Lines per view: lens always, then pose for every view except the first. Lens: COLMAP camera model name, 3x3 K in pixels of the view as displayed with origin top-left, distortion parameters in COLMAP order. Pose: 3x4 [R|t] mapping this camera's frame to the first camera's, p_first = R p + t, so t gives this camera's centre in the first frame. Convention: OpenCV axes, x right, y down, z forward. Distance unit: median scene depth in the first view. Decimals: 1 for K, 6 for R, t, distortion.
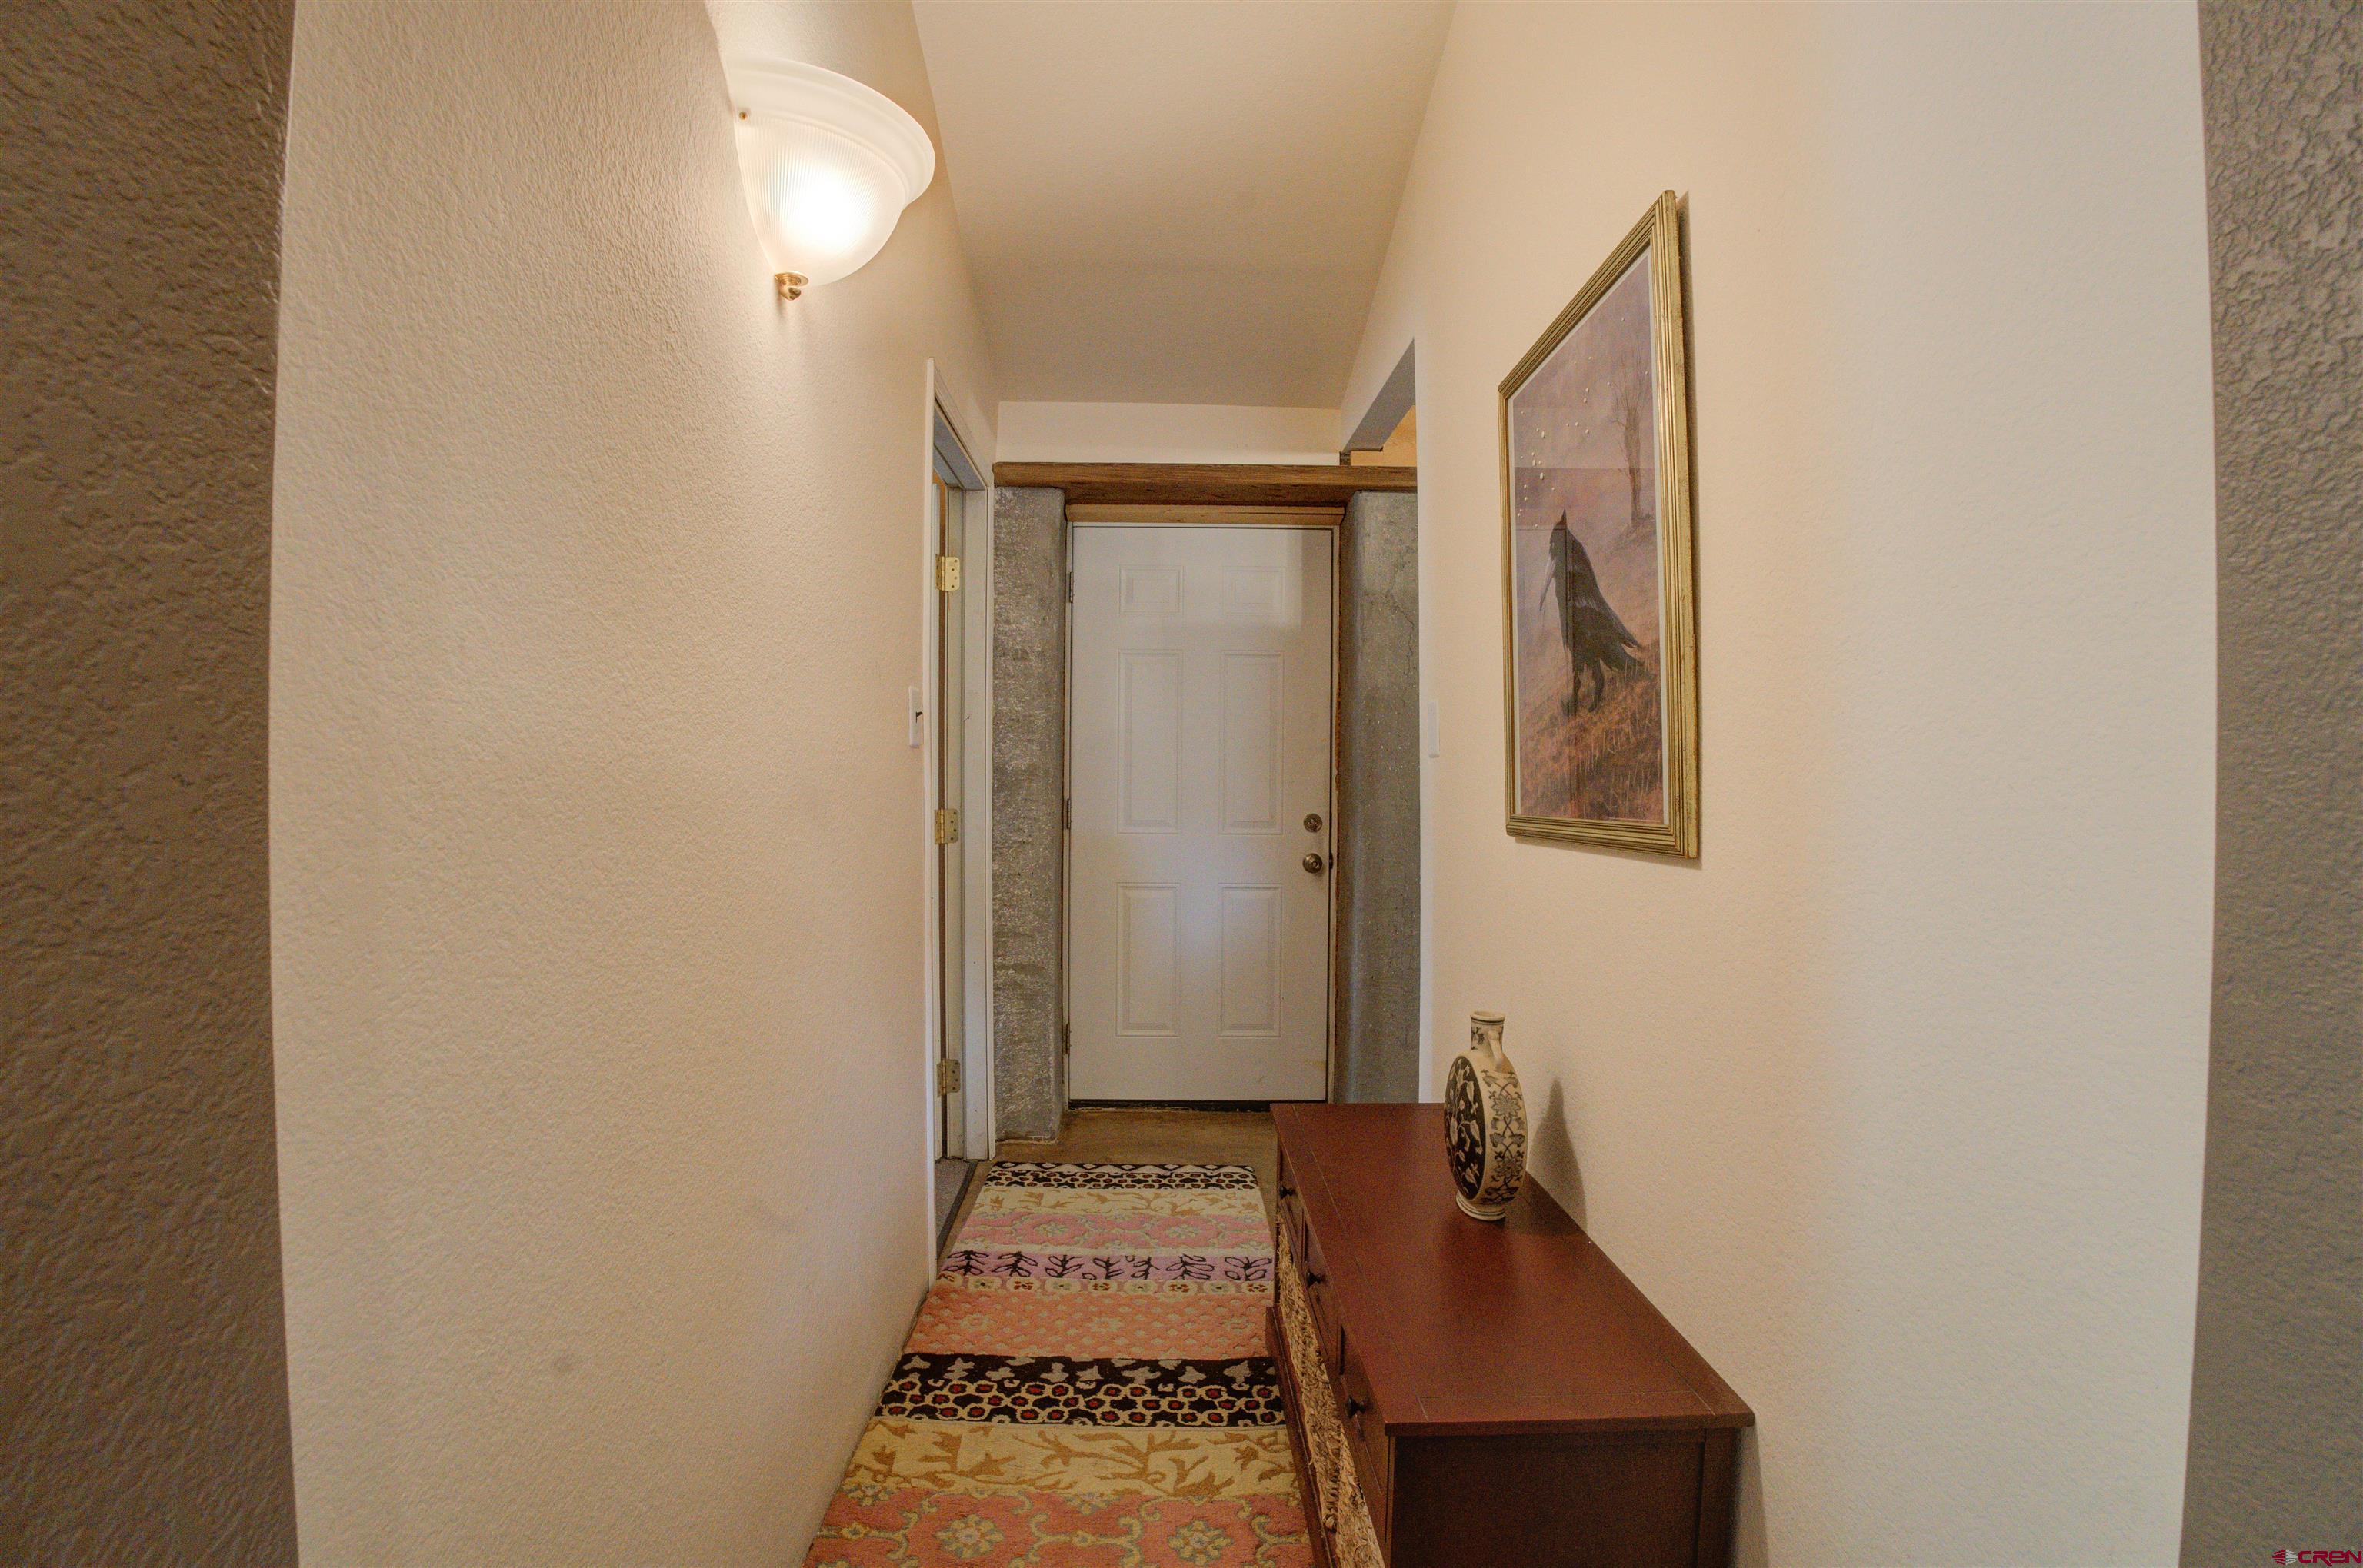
lens RADIAL K [[1072.8, 0, 1179.2], [0, 1072.8, 783.8], [0, 0, 1]] dist [-0.071619, 0.007940]
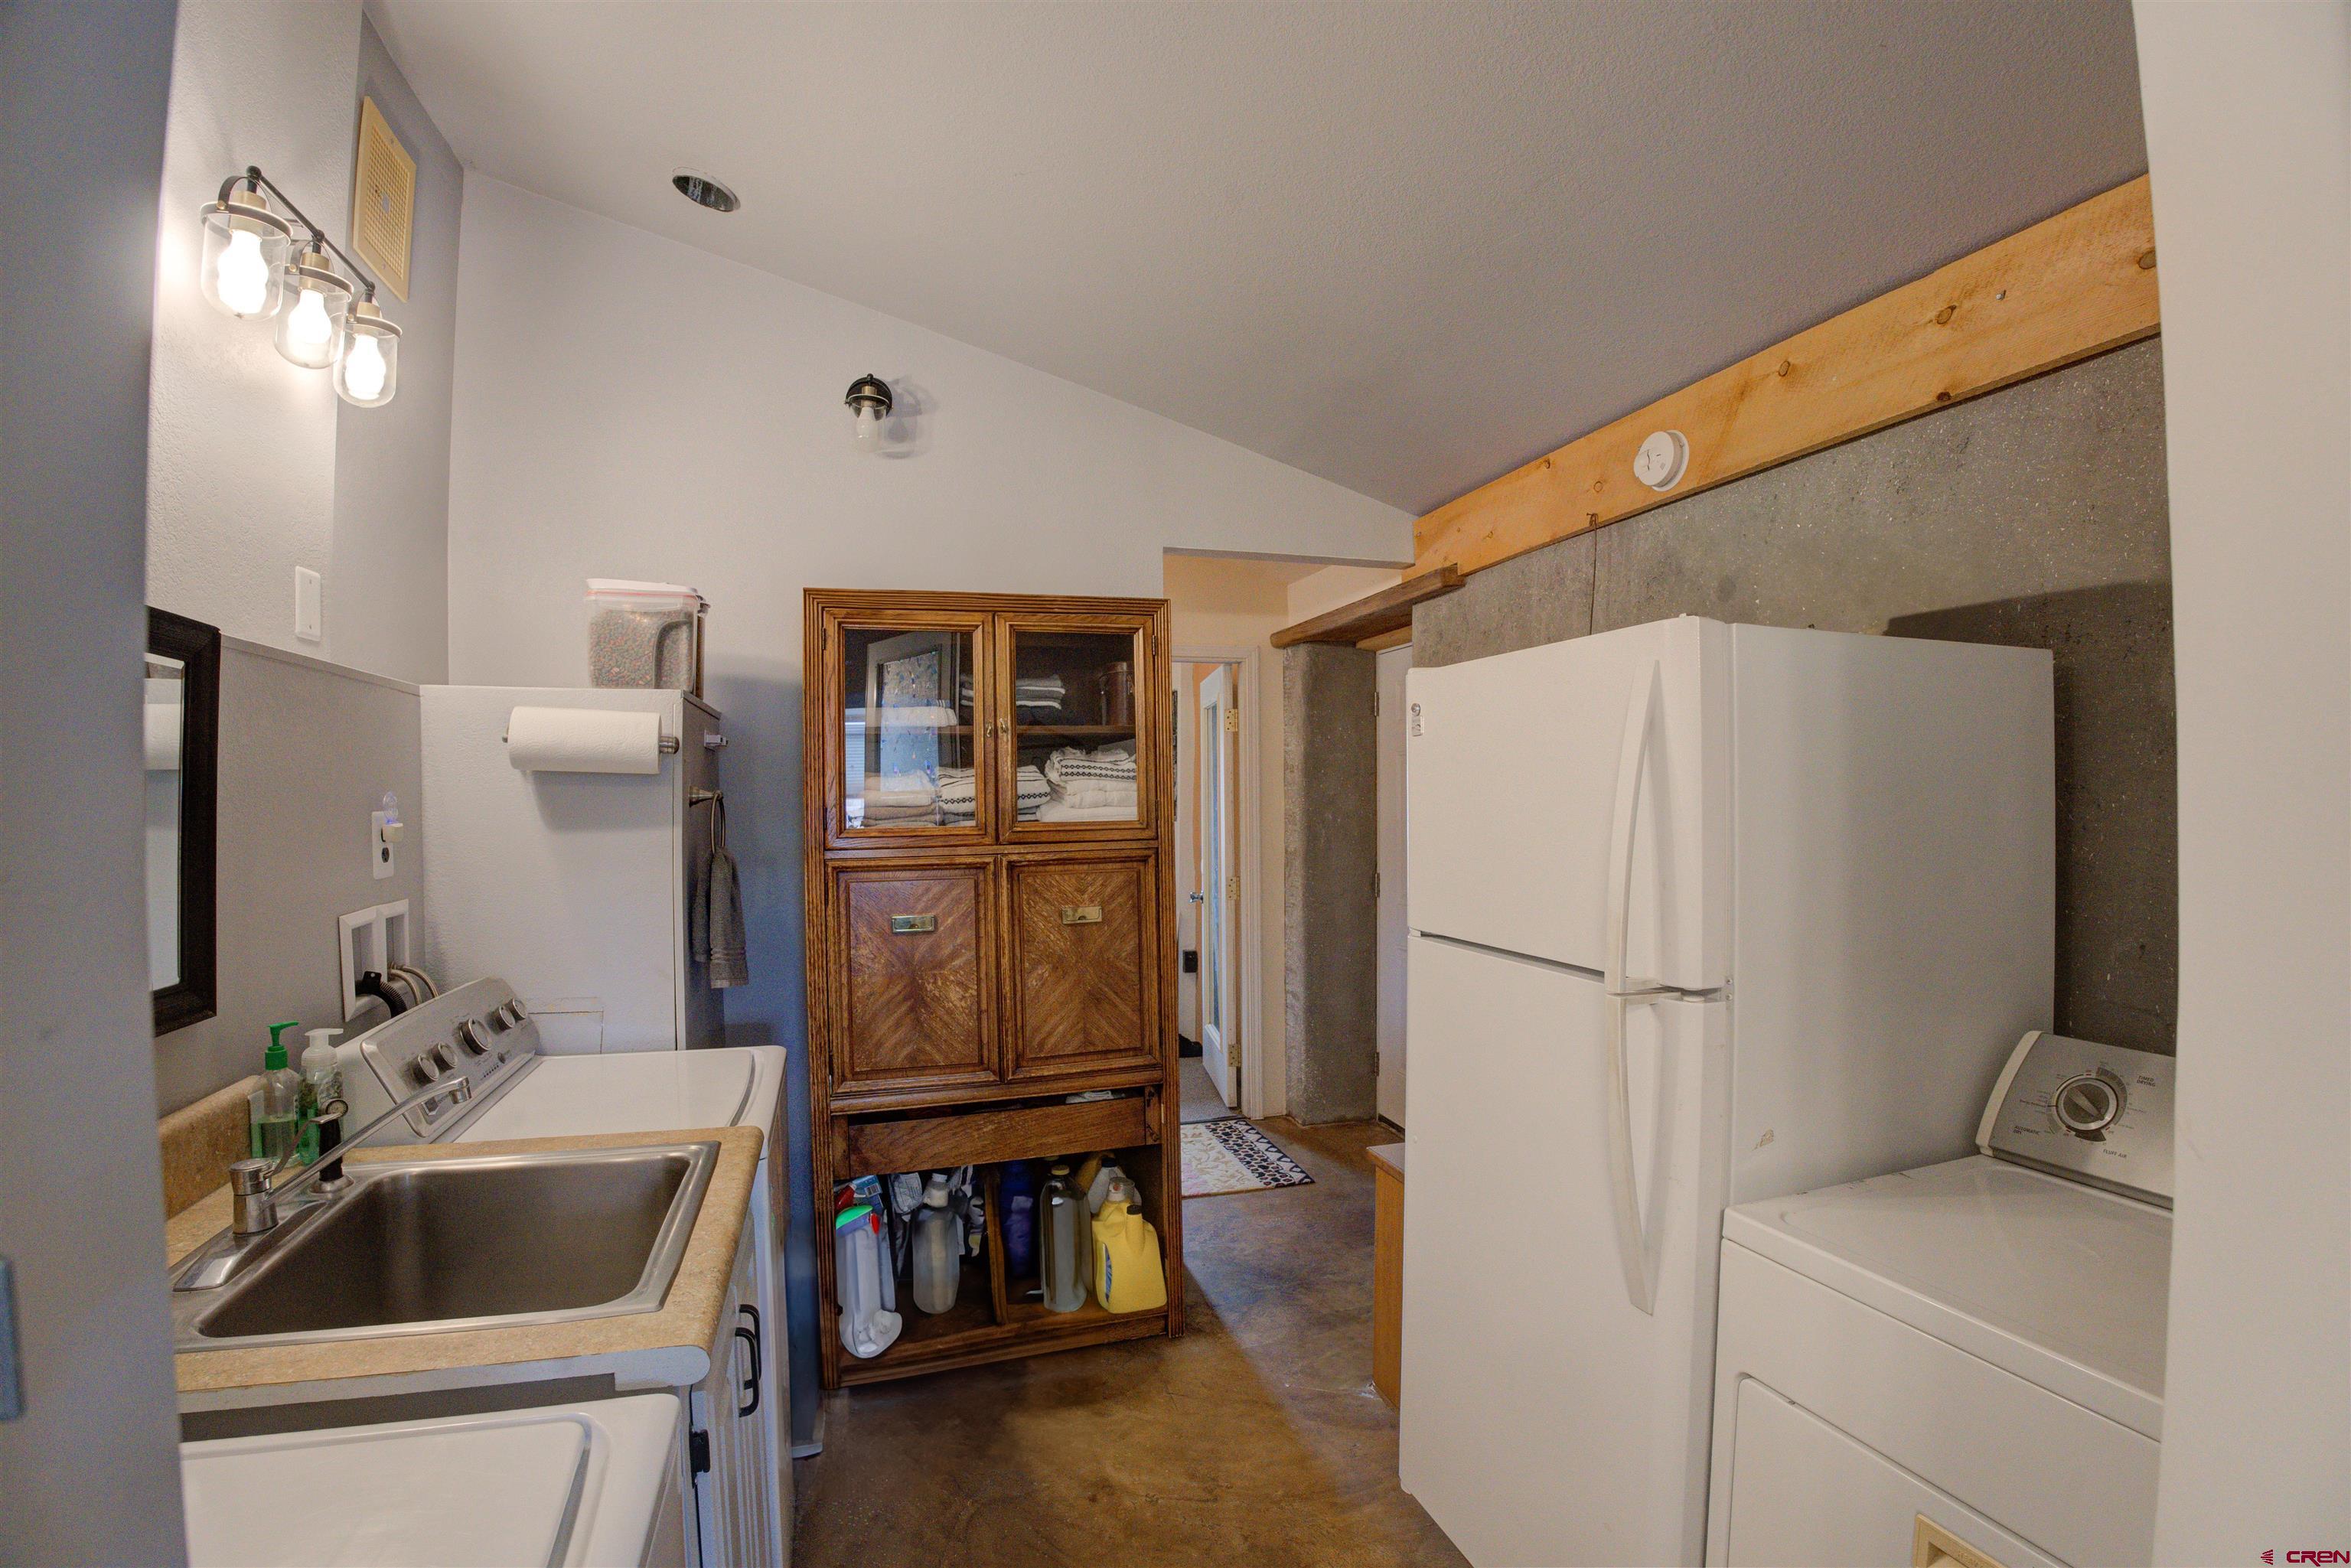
lens RADIAL K [[1067.5, 0, 1167.5], [0, 1067.5, 795.4], [0, 0, 1]] dist [-0.071619, 0.007940]
pose [[0.251973, -0.005004, -0.967721, 1.240695], [0.021148, 0.999776, 0.000336, -0.098232], [0.967503, -0.020550, 0.252022, 0.537766]]
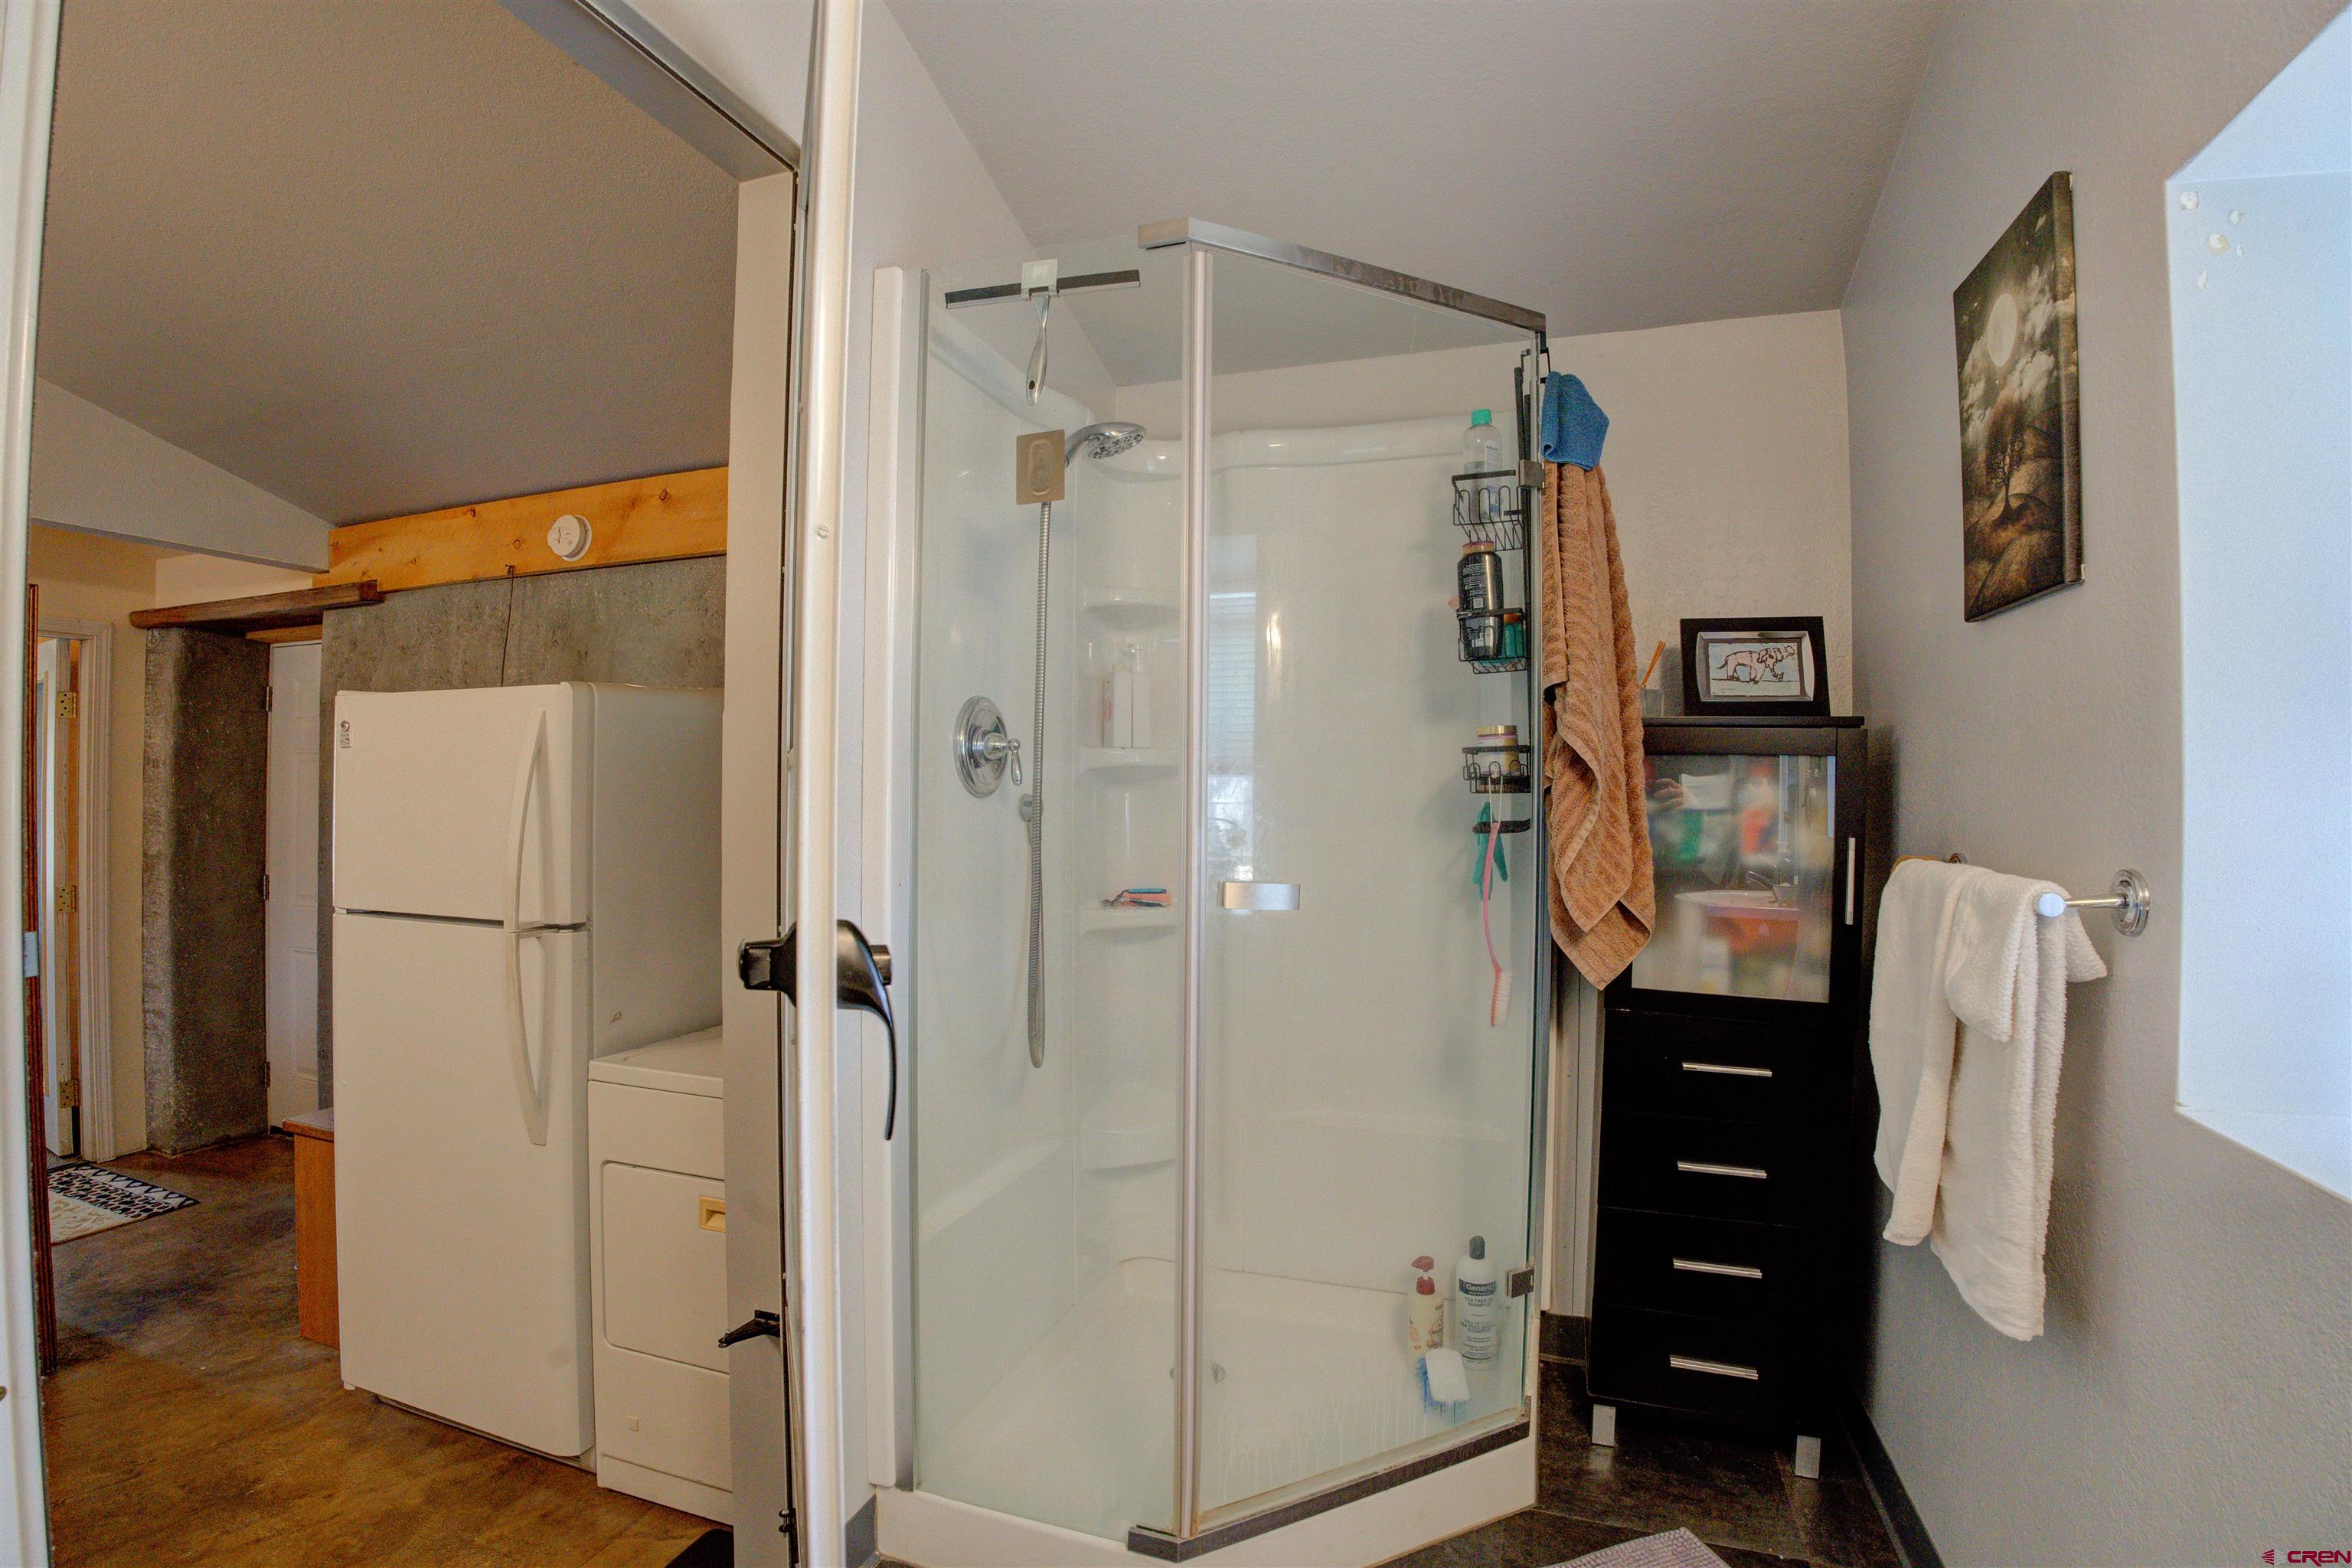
lens RADIAL K [[1068.0, 0, 1210.9], [0, 1068.0, 776.8], [0, 0, 1]] dist [-0.071619, 0.007940]
pose [[0.942727, -0.004256, -0.333539, 1.516309], [0.004264, 0.999991, -0.000707, -0.107567], [0.333538, -0.000756, 0.942736, 0.346360]]
